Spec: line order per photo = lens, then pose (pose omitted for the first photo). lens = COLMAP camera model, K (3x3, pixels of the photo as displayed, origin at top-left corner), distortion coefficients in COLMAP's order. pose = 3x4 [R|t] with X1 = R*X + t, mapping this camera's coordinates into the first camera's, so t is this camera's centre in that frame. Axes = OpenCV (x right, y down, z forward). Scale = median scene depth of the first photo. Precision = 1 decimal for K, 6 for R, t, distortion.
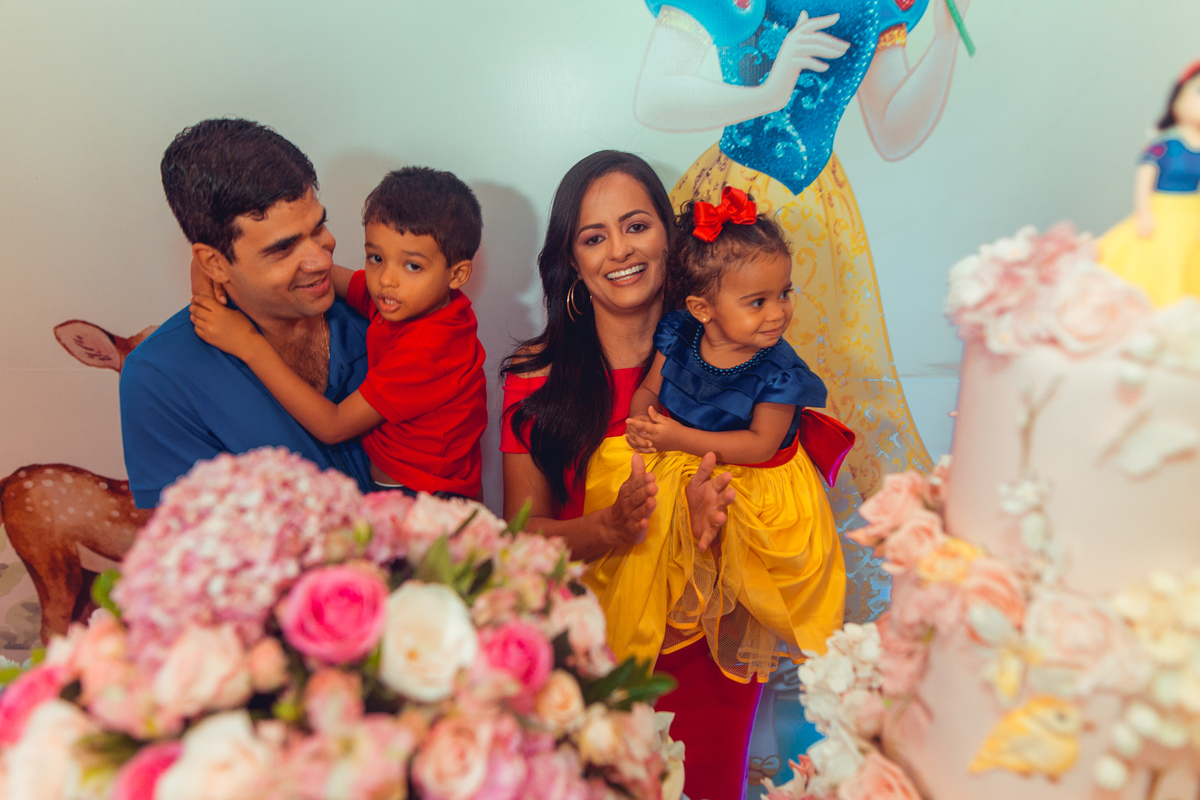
lens RADIAL K [[836.1, 0, 603.6], [0, 836.1, 399.6], [0, 0, 1]] dist [0.020012, 0.001033]
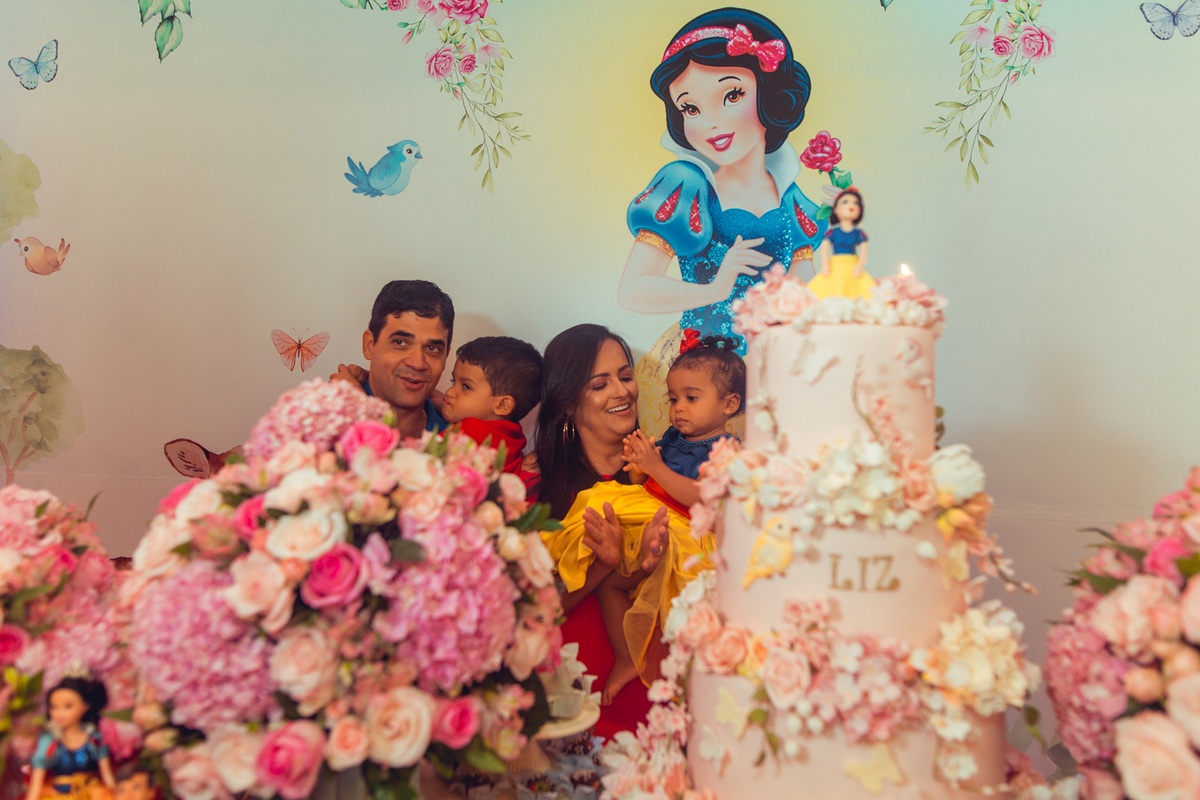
lens RADIAL K [[836.1, 0, 598.4], [0, 836.1, 401.0], [0, 0, 1]] dist [0.020012, 0.001033]
pose [[0.997093, 0.047410, -0.059647, 0.098758], [-0.063669, 0.948457, -0.310446, 0.252731], [0.041854, 0.313341, 0.948718, -0.255715]]
